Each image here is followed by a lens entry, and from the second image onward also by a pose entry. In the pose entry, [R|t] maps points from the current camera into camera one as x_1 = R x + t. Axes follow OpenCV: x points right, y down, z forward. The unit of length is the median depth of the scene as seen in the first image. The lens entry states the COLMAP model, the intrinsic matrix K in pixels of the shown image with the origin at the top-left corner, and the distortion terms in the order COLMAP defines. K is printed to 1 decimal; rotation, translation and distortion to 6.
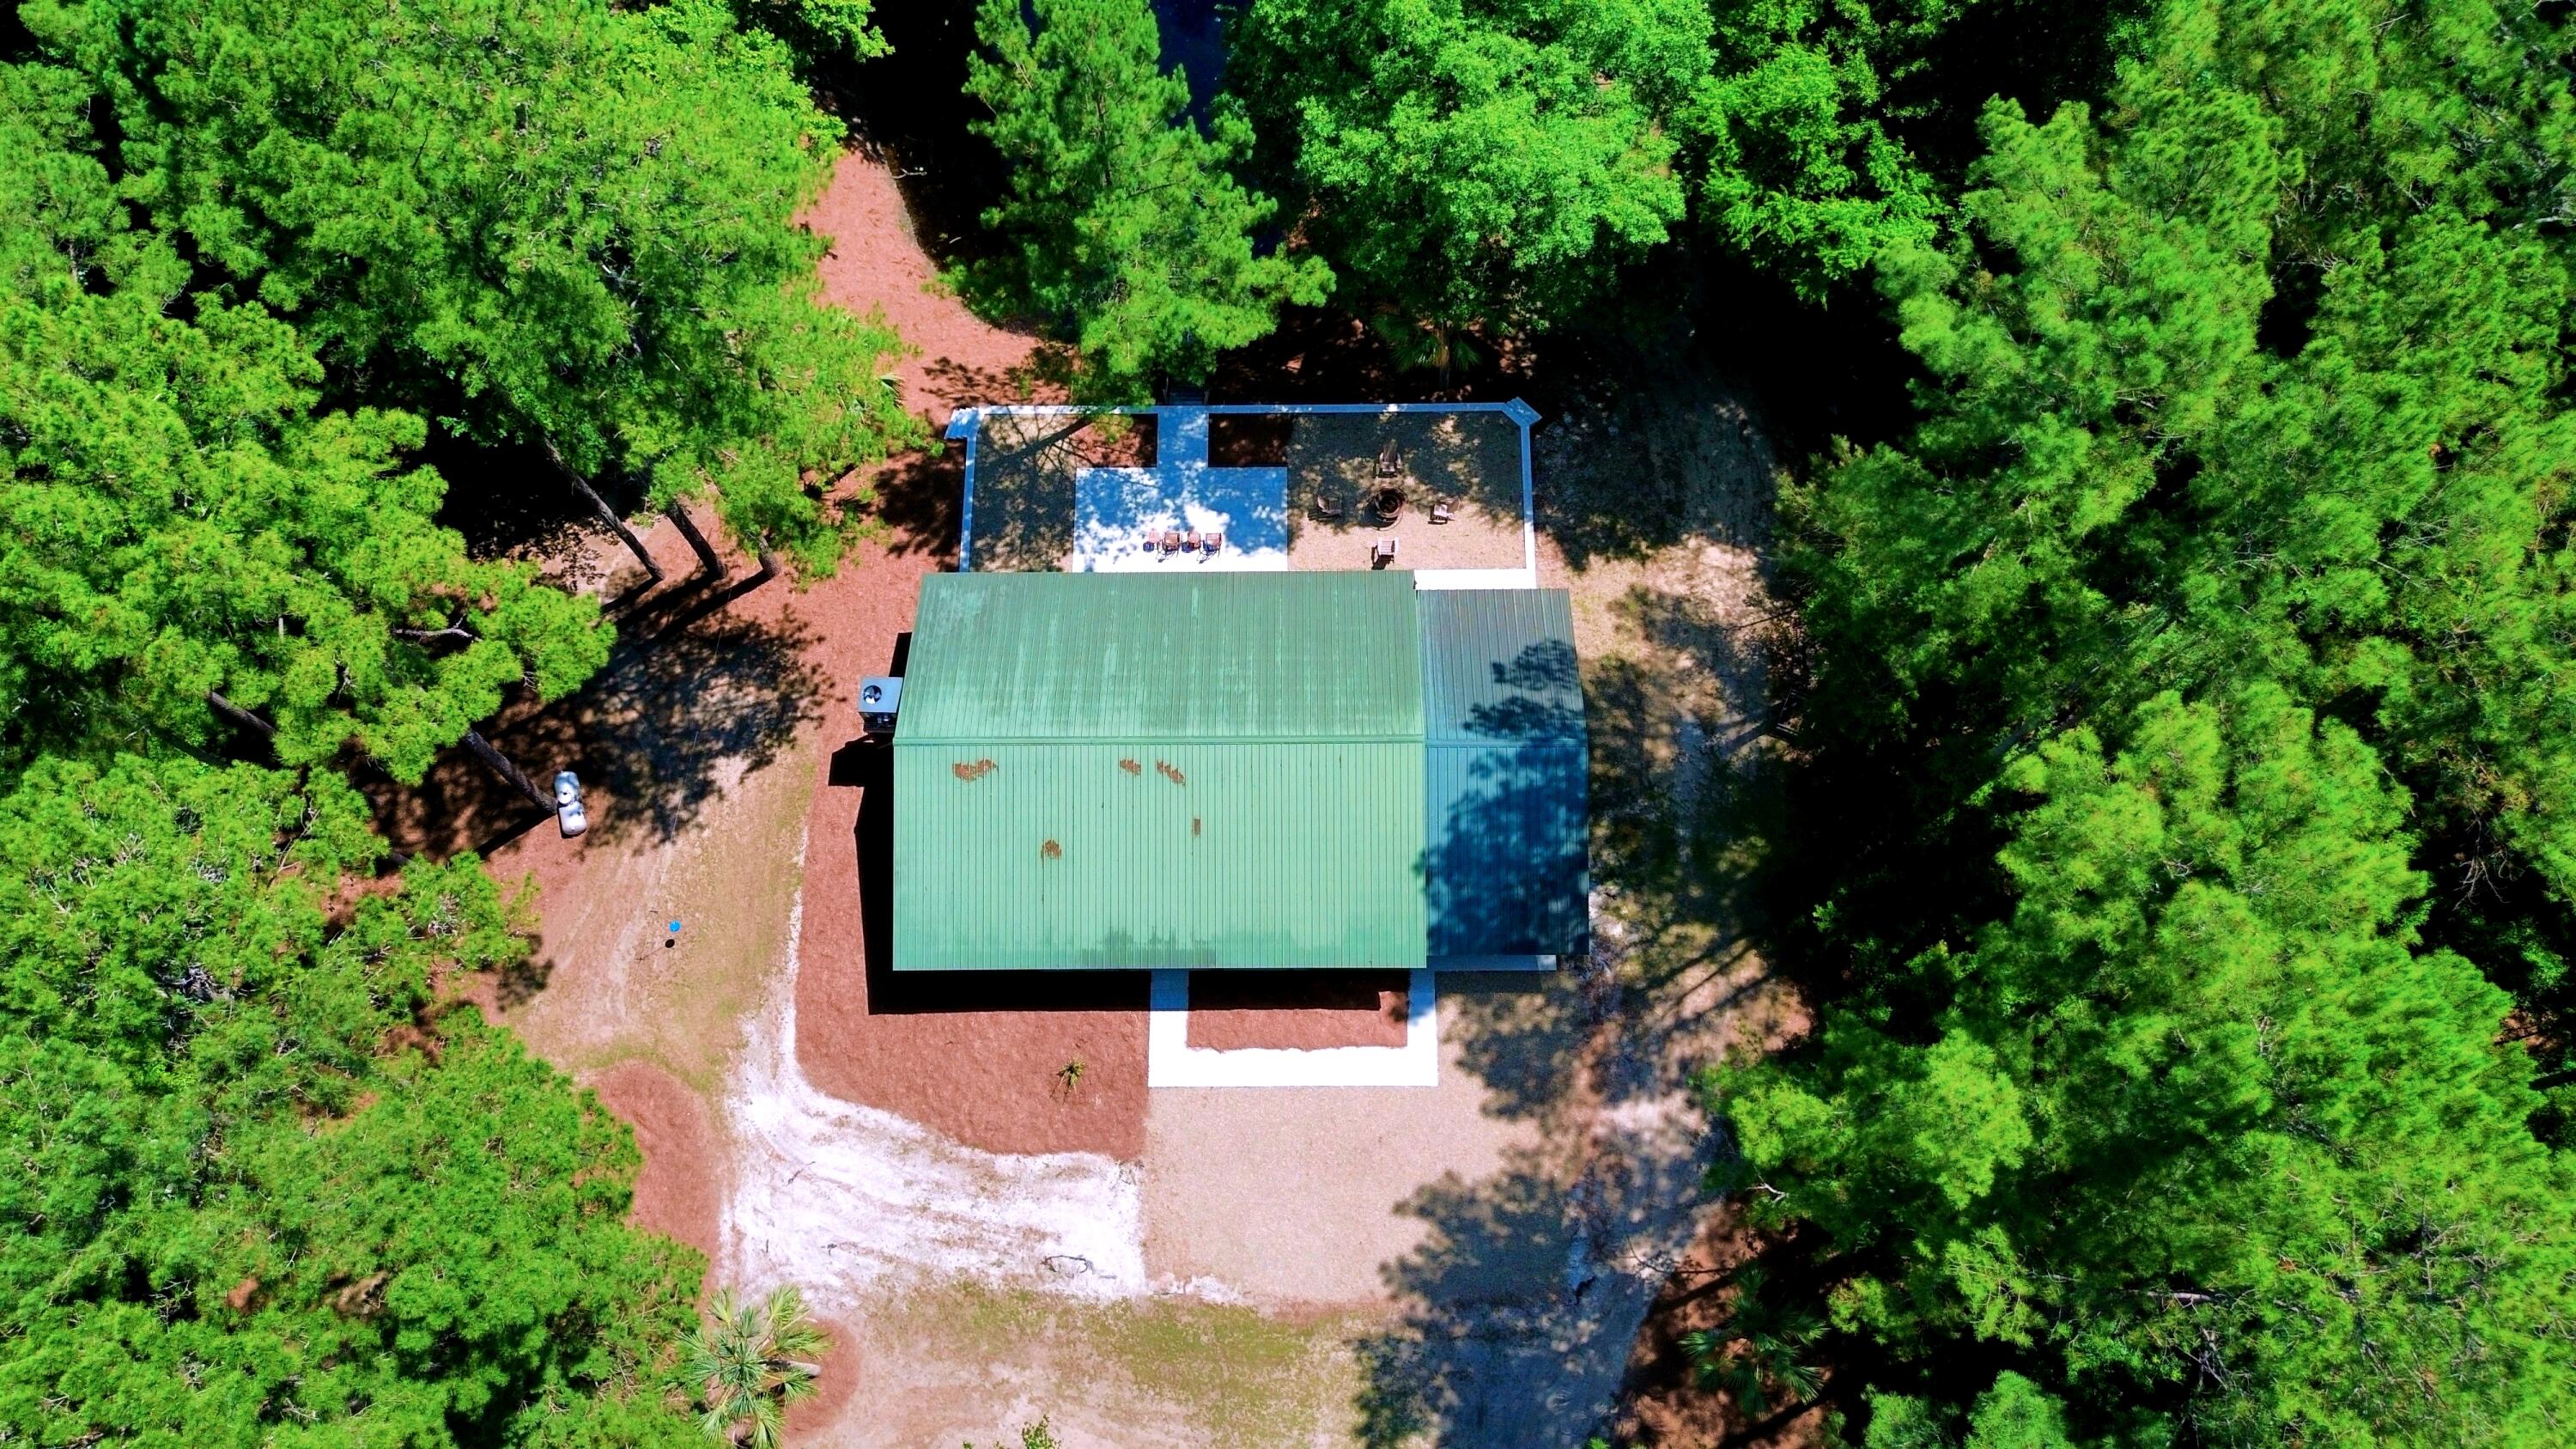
lens RADIAL K [[1814.7, 0, 1285.6], [0, 1814.7, 716.3], [0, 0, 1]] dist [0.074159, -0.039687]
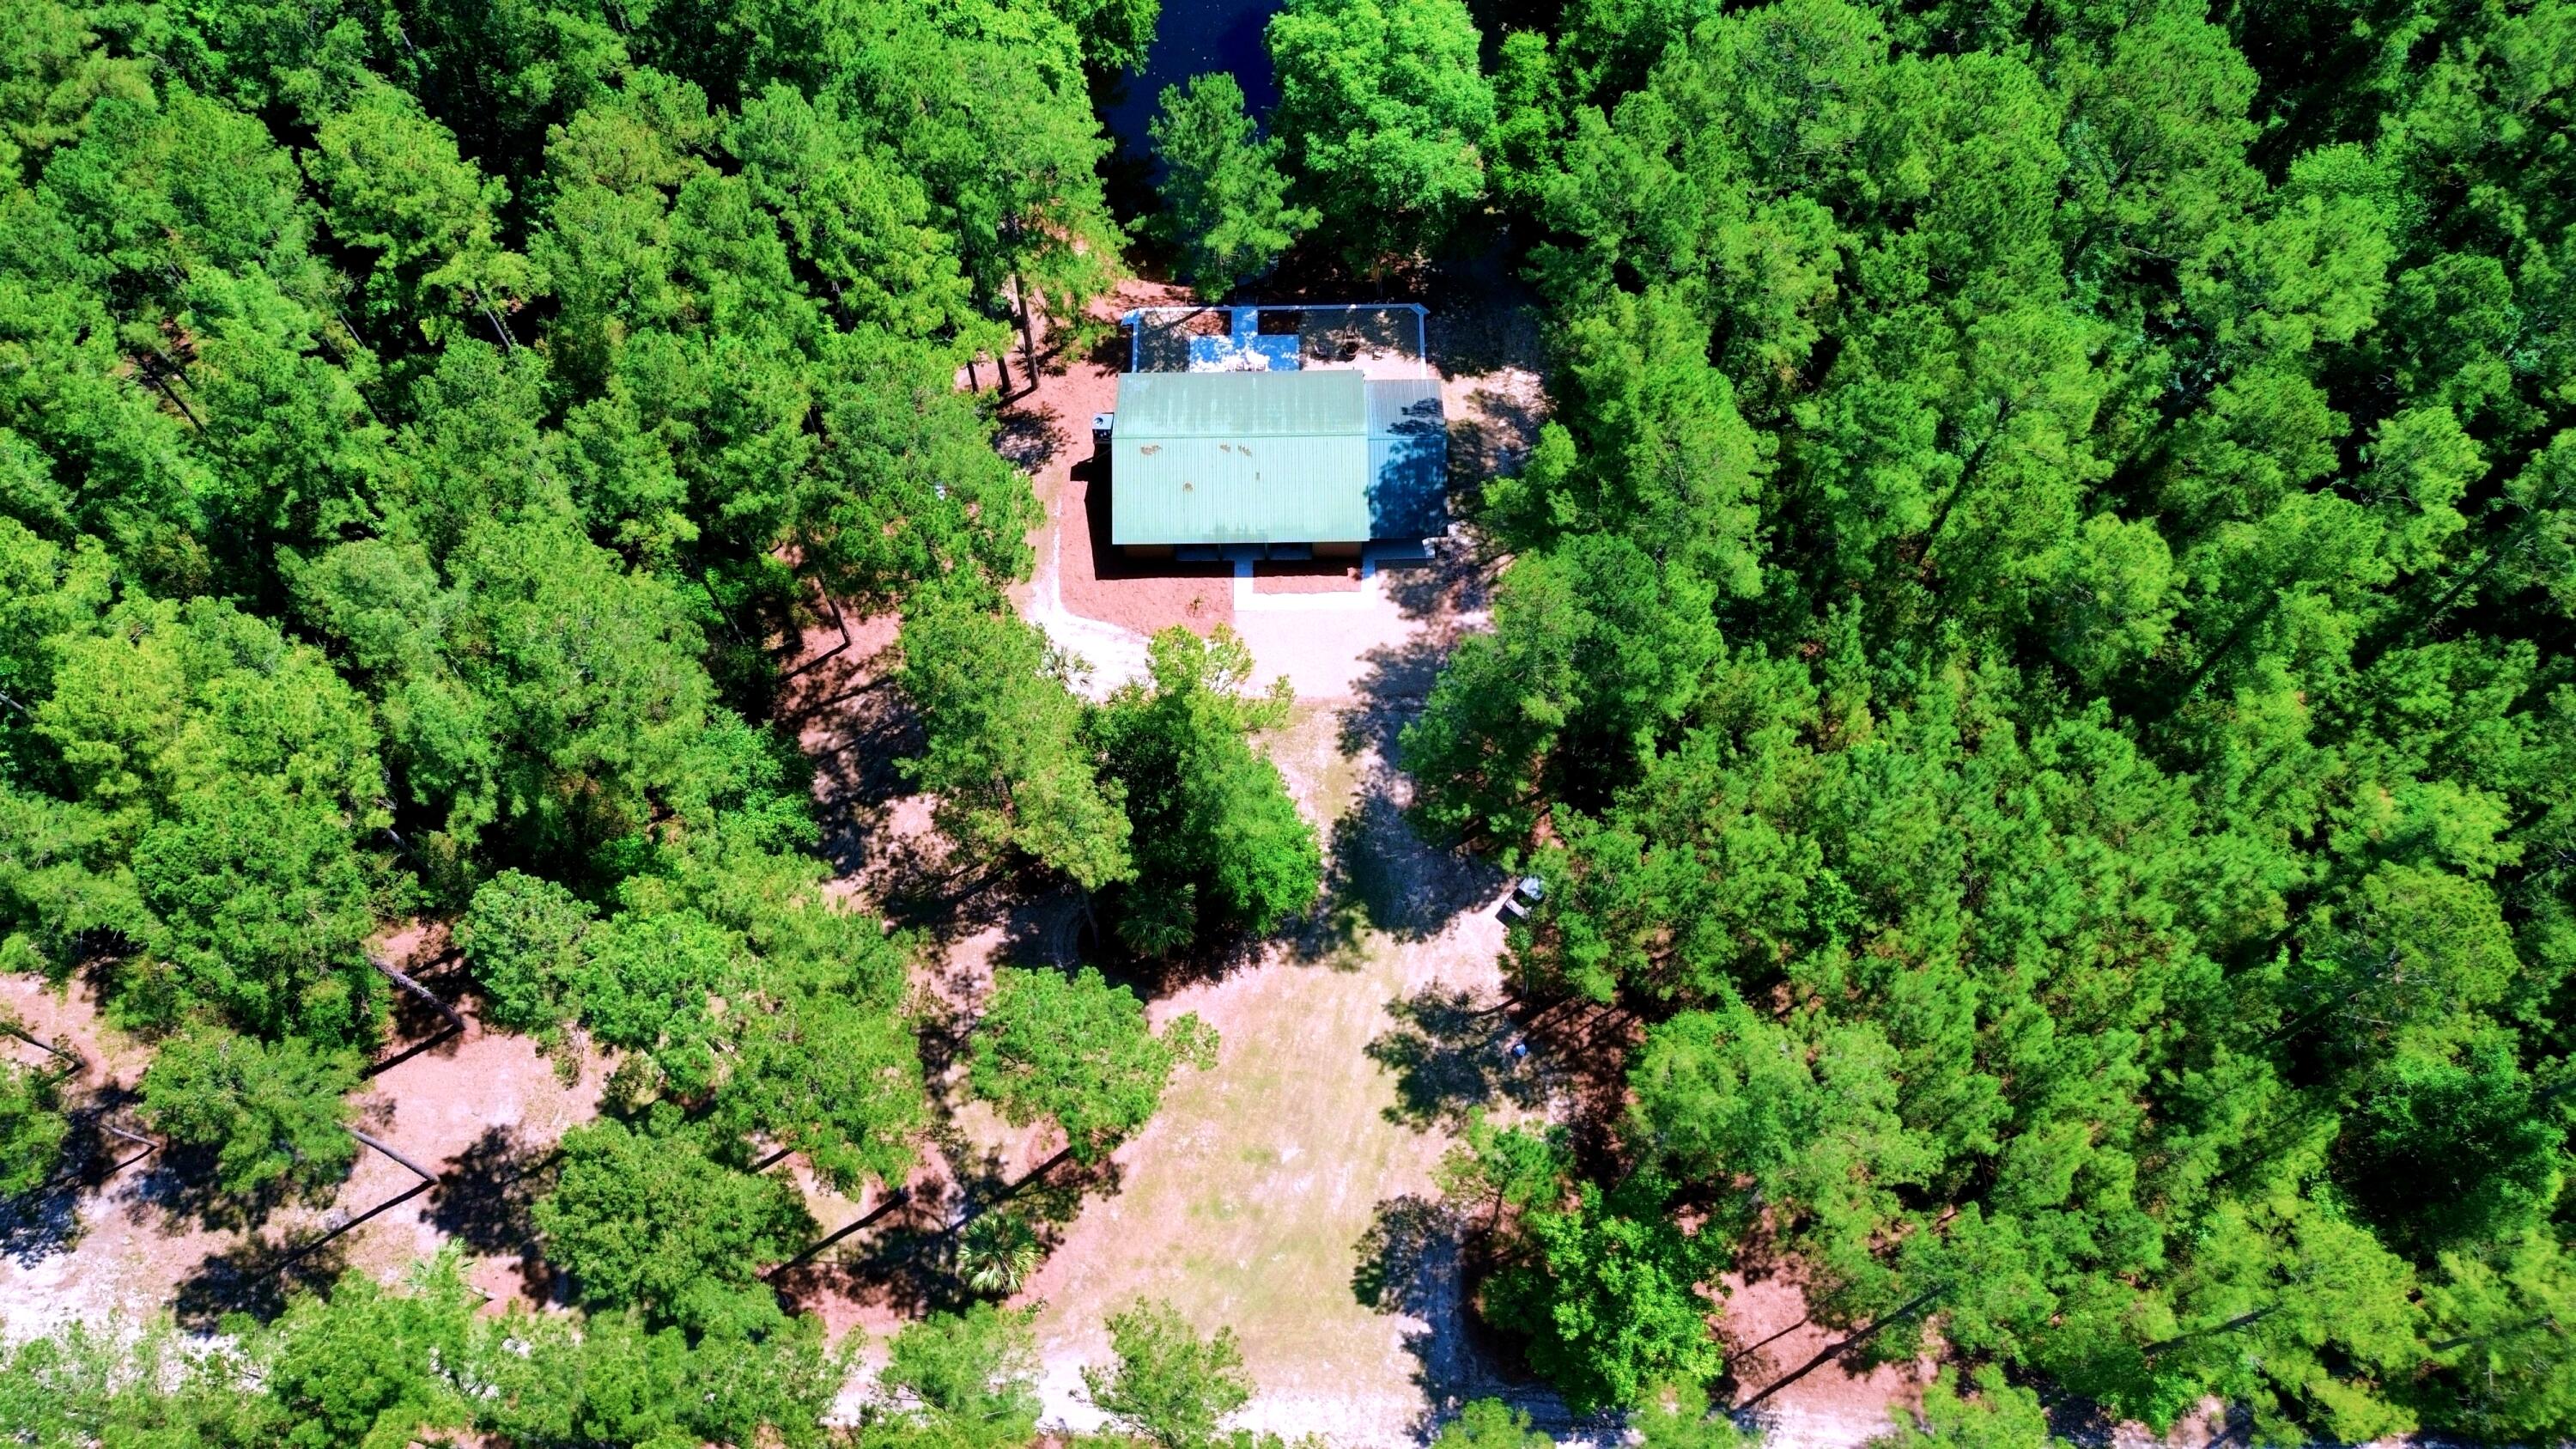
lens RADIAL K [[1814.7, 0, 1286.0], [0, 1814.7, 739.9], [0, 0, 1]] dist [0.074159, -0.039687]
pose [[0.999961, -0.008075, 0.003677, -0.026701], [0.008428, 0.993984, -0.109200, 0.571325], [-0.002773, 0.109227, 0.994013, -1.001444]]
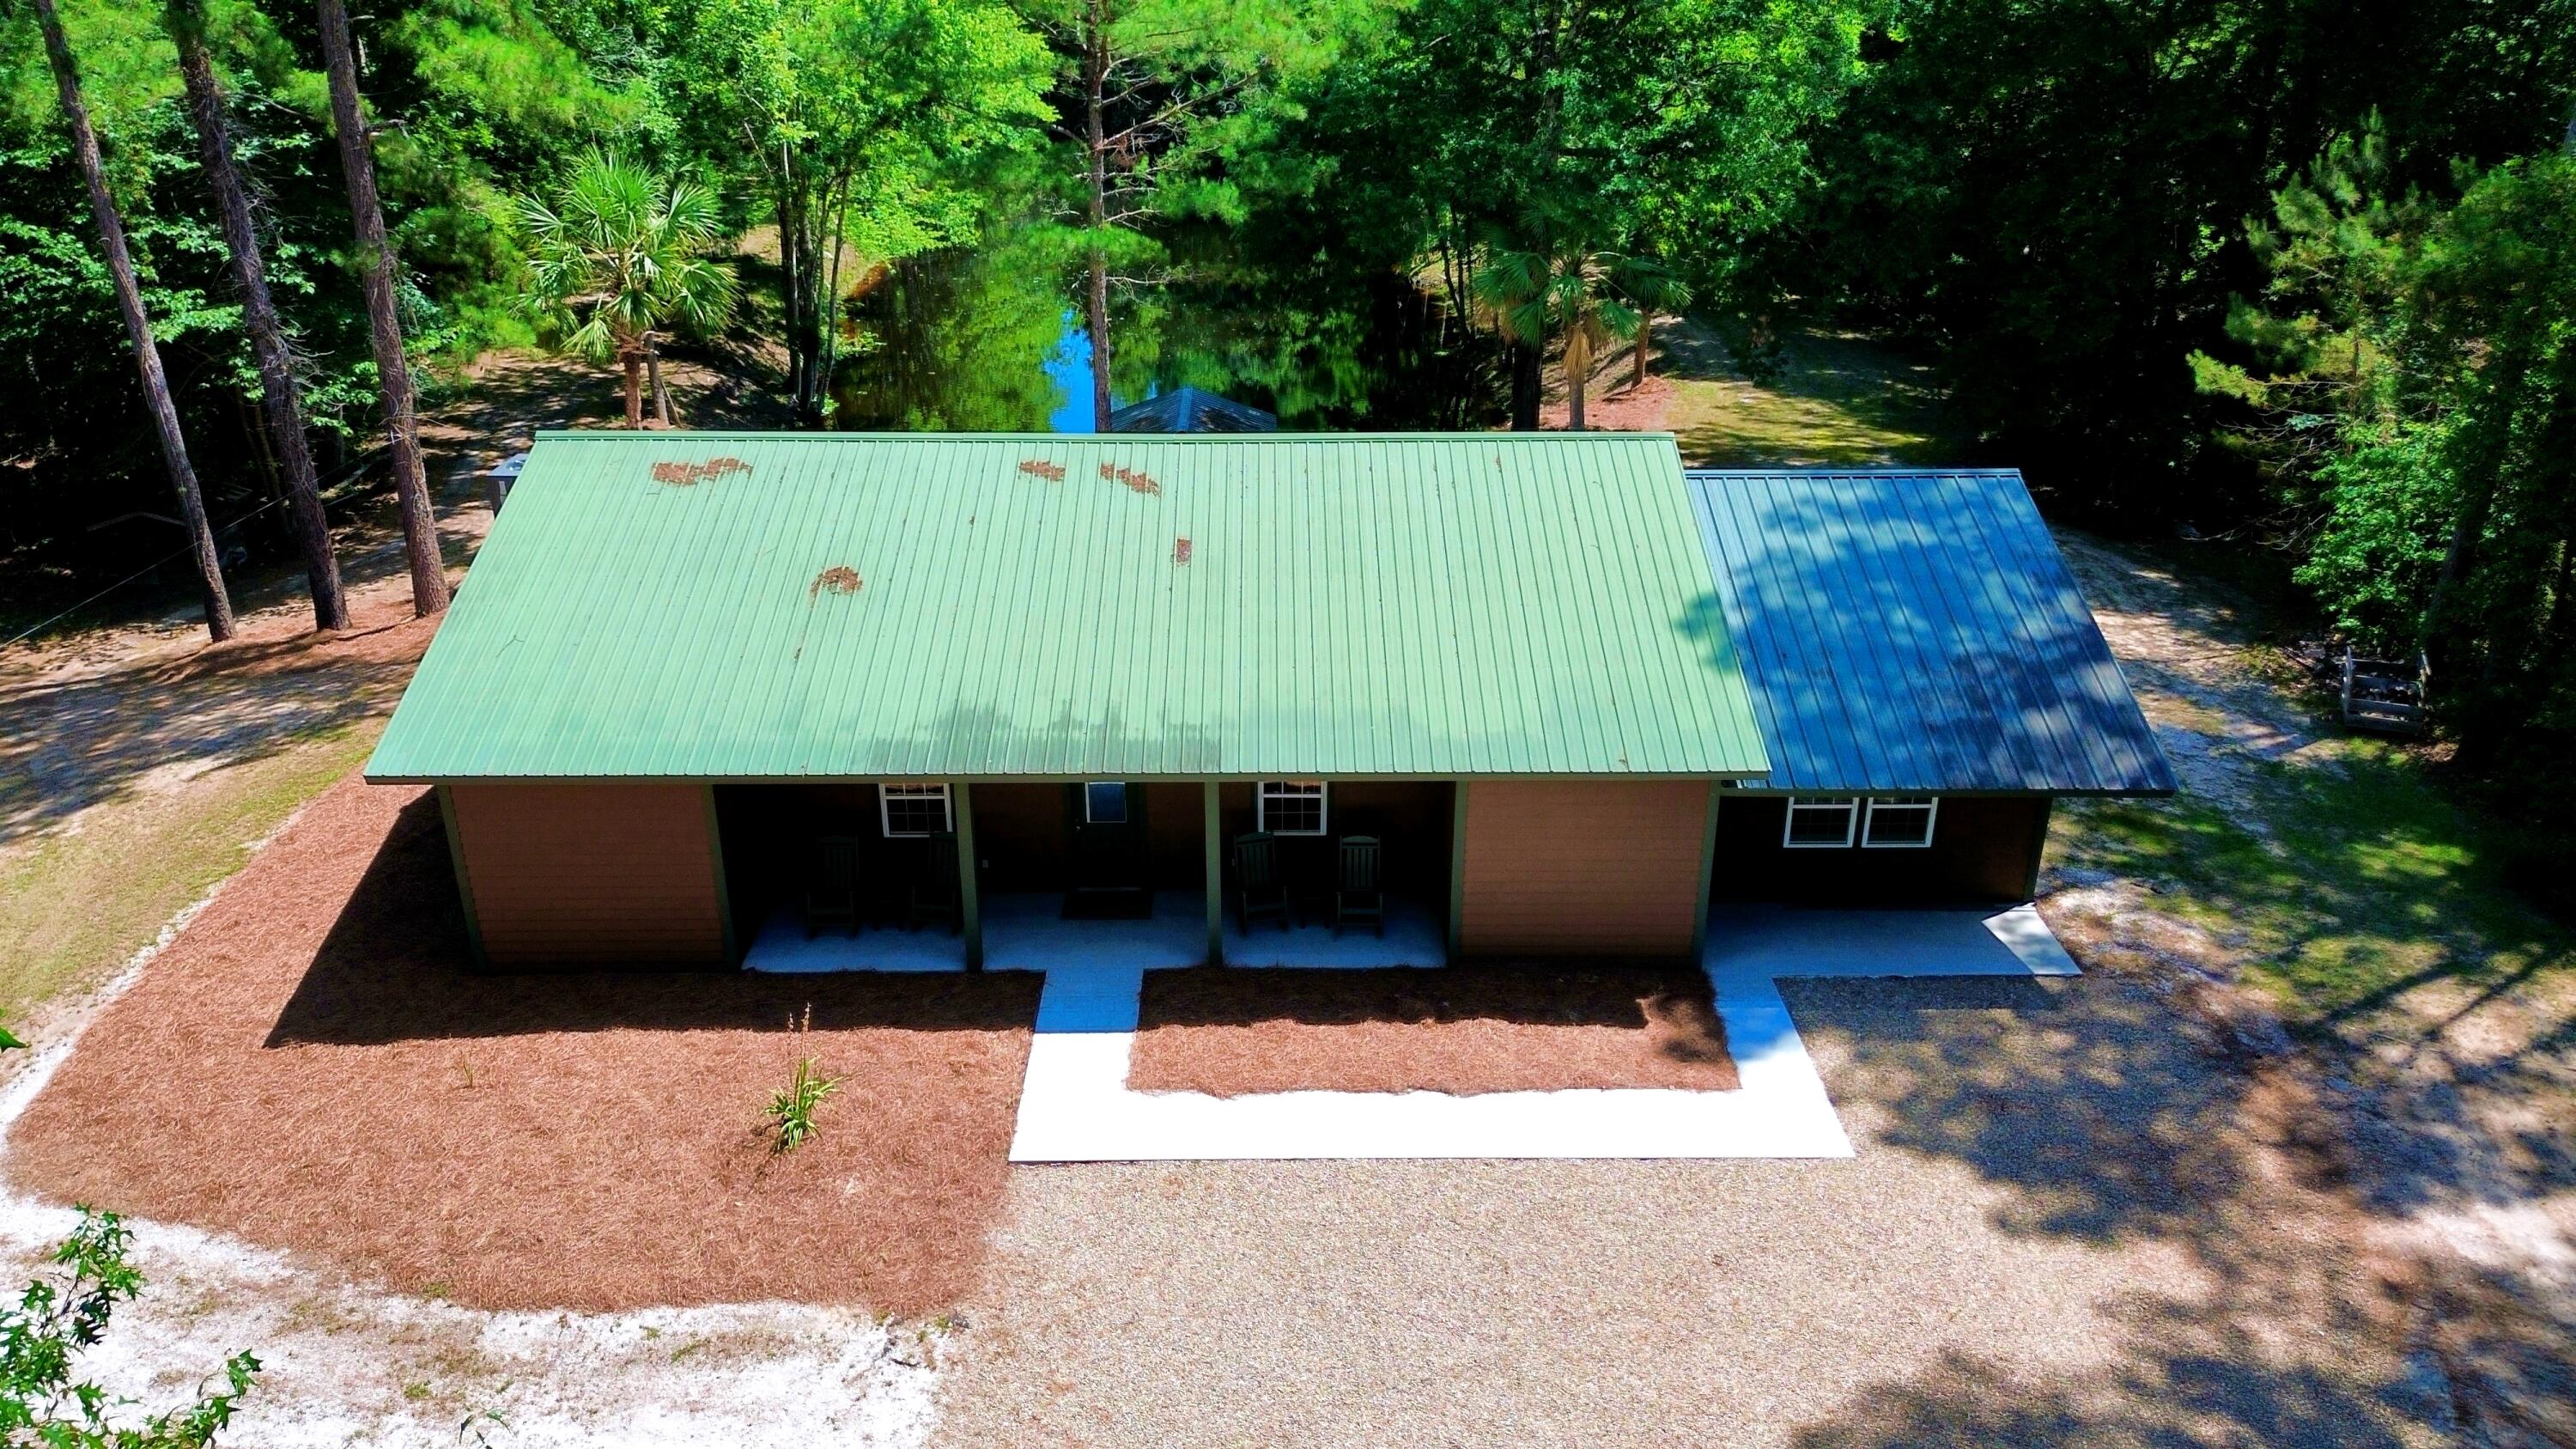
lens RADIAL K [[1814.7, 0, 1283.4], [0, 1814.7, 697.8], [0, 0, 1]] dist [0.074159, -0.039687]
pose [[0.999959, 0.003596, 0.008254, -0.026553], [0.003517, 0.687946, -0.725754, 0.392834], [-0.008288, 0.725753, 0.687905, 0.695915]]
